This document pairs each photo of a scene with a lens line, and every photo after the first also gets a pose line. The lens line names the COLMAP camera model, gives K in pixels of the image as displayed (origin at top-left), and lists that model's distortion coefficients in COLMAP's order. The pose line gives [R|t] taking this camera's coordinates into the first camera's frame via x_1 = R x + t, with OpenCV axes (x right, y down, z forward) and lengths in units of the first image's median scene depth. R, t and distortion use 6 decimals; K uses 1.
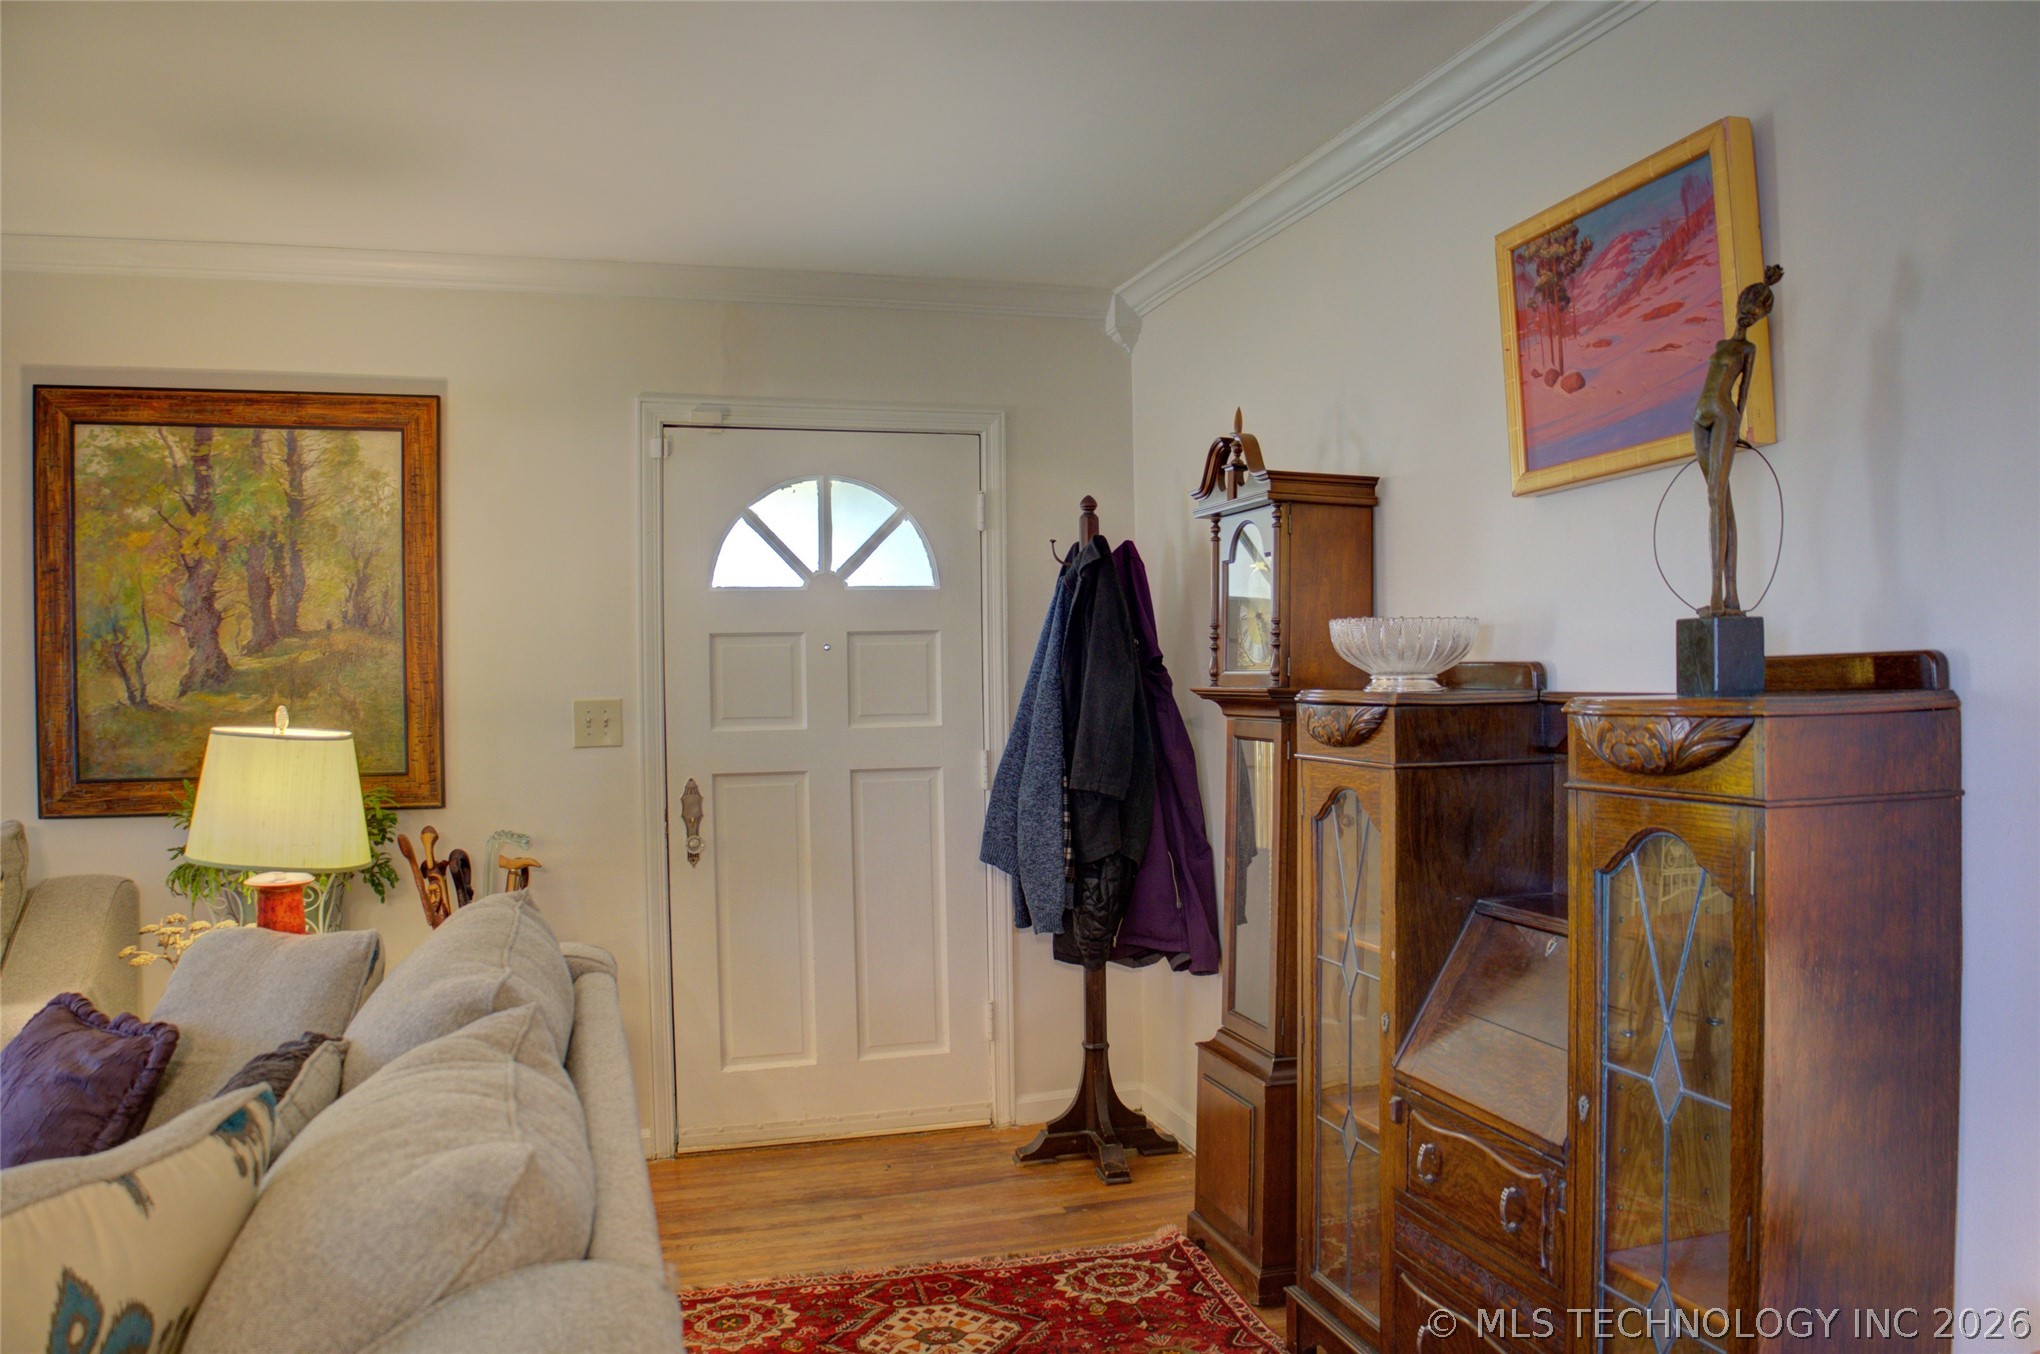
lens RADIAL K [[1390.7, 0, 1028.2], [0, 1390.7, 679.5], [0, 0, 1]] dist [-0.149398, 0.076129]
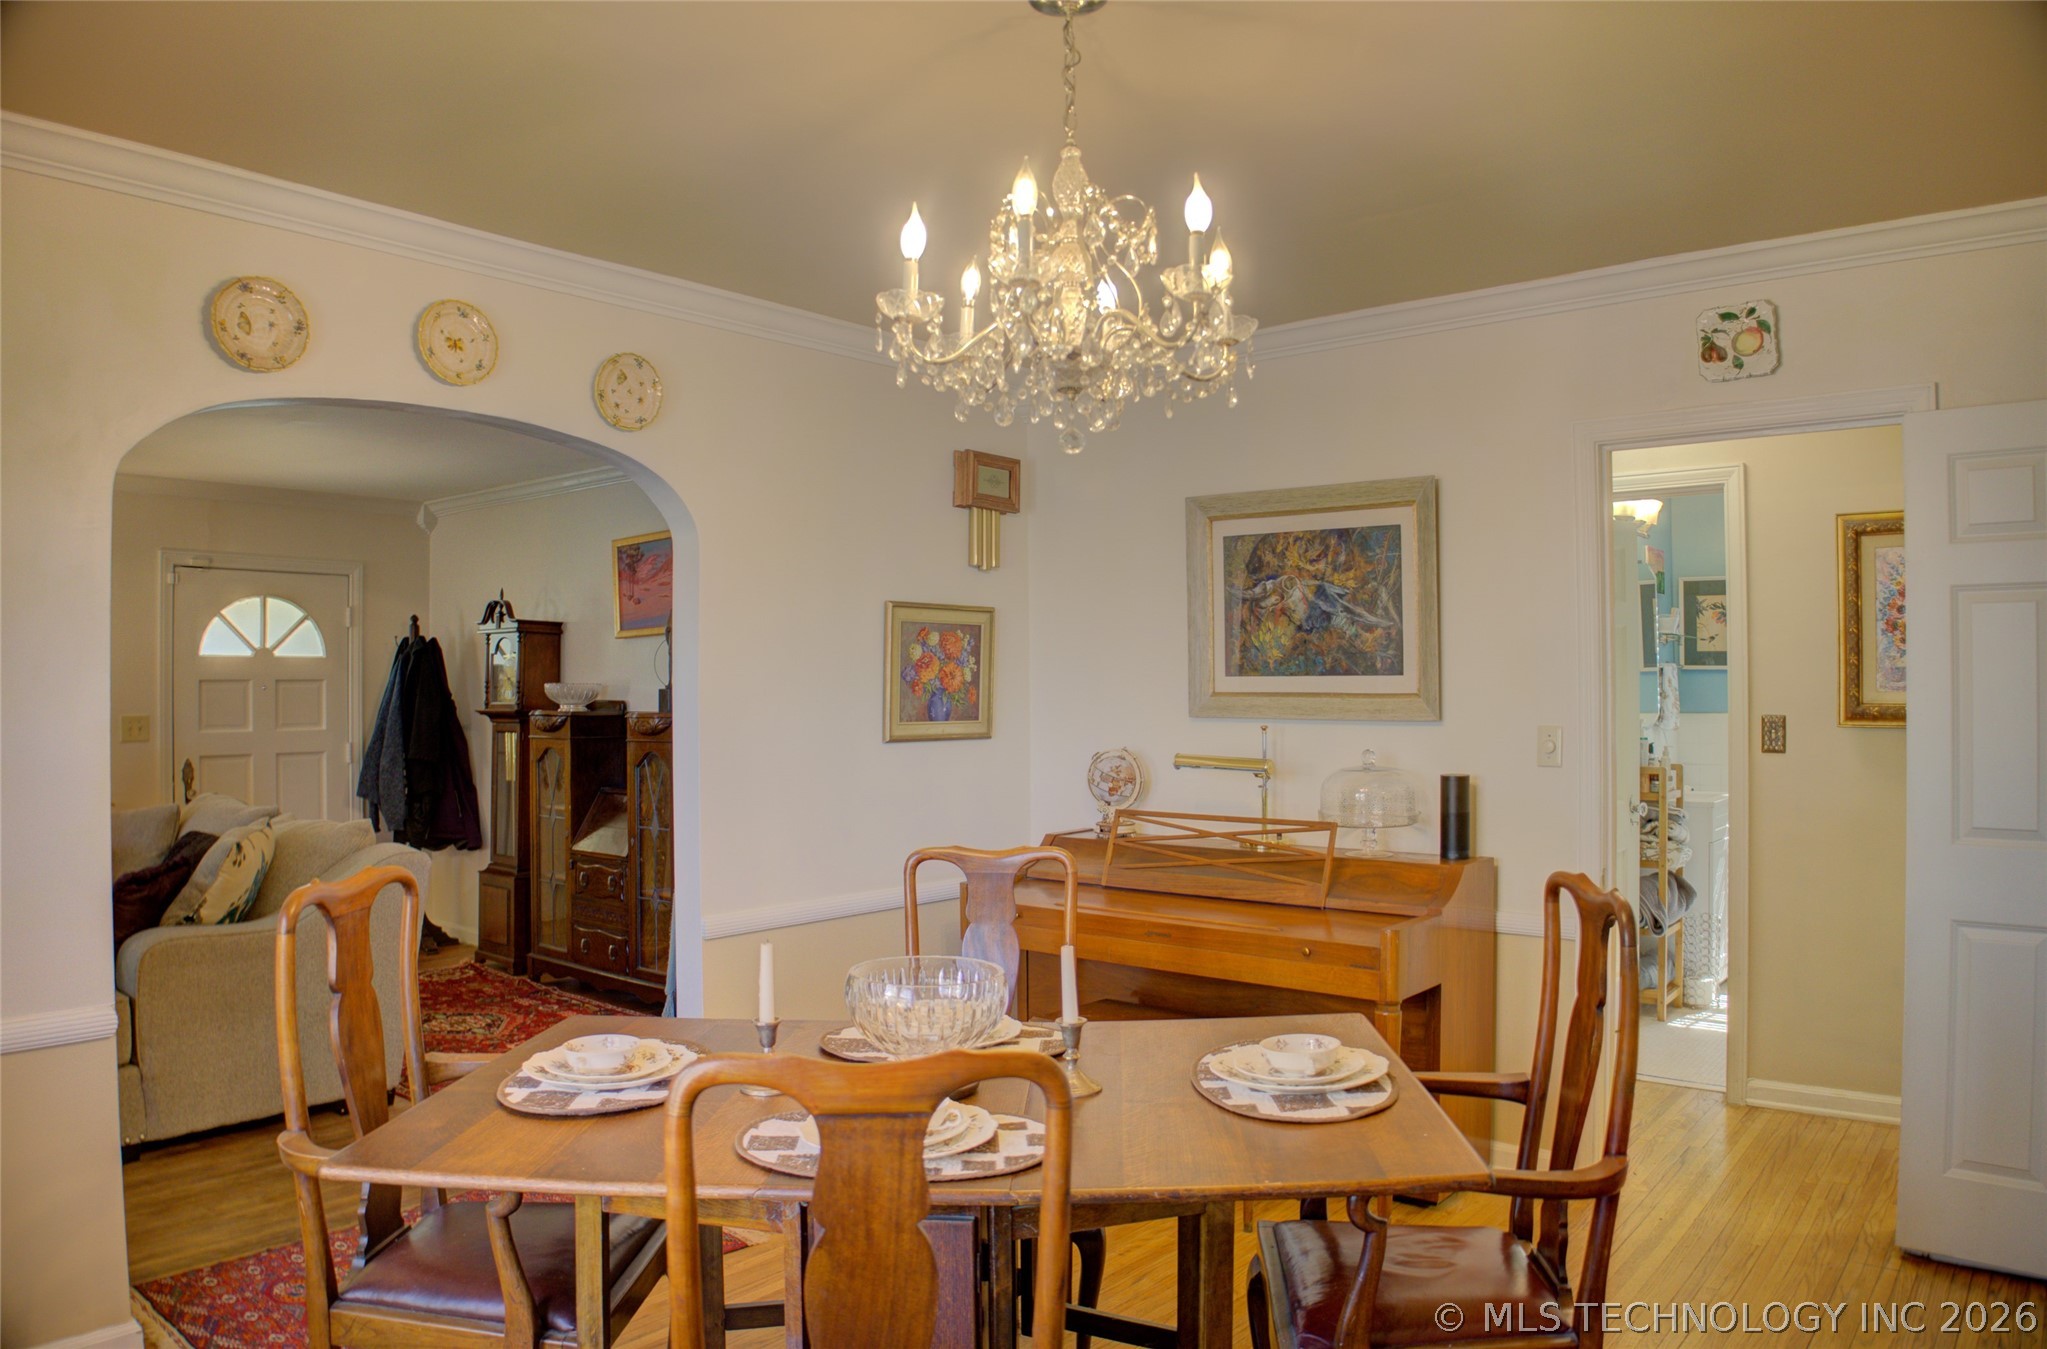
lens RADIAL K [[1414.7, 0, 1022.5], [0, 1414.7, 684.4], [0, 0, 1]] dist [-0.070954, 0.000422]
pose [[0.835222, 0.011478, 0.549793, -0.400133], [-0.003614, 0.999875, -0.015384, -0.003578], [-0.549901, 0.010862, 0.835160, -1.412106]]
